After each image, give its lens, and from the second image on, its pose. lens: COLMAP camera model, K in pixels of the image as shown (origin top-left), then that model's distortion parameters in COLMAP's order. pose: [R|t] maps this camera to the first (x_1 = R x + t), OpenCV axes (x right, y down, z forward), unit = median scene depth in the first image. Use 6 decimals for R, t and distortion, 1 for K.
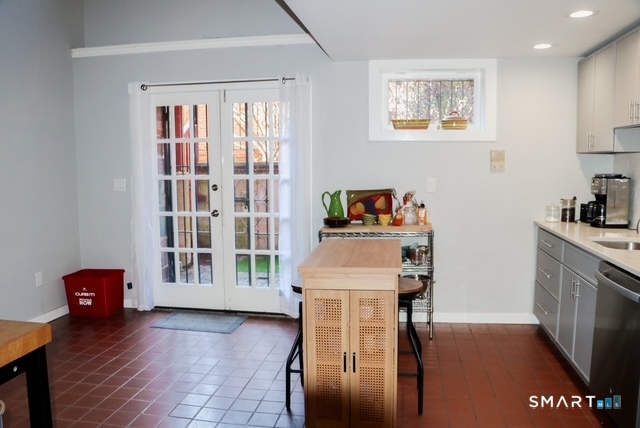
lens RADIAL K [[521.6, 0, 320.0], [0, 521.6, 214.0], [0, 0, 1]] dist [-0.097092, 0.006589]
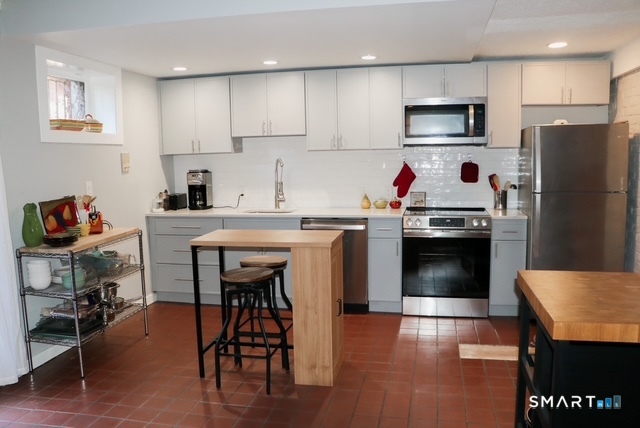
lens RADIAL K [[521.6, 0, 320.0], [0, 521.6, 214.0], [0, 0, 1]] dist [-0.097092, 0.006589]
pose [[0.042095, -0.108719, 0.993181, -0.715900], [0.125097, 0.986813, 0.102720, -0.053964], [-0.991251, 0.119920, 0.055140, 0.530558]]
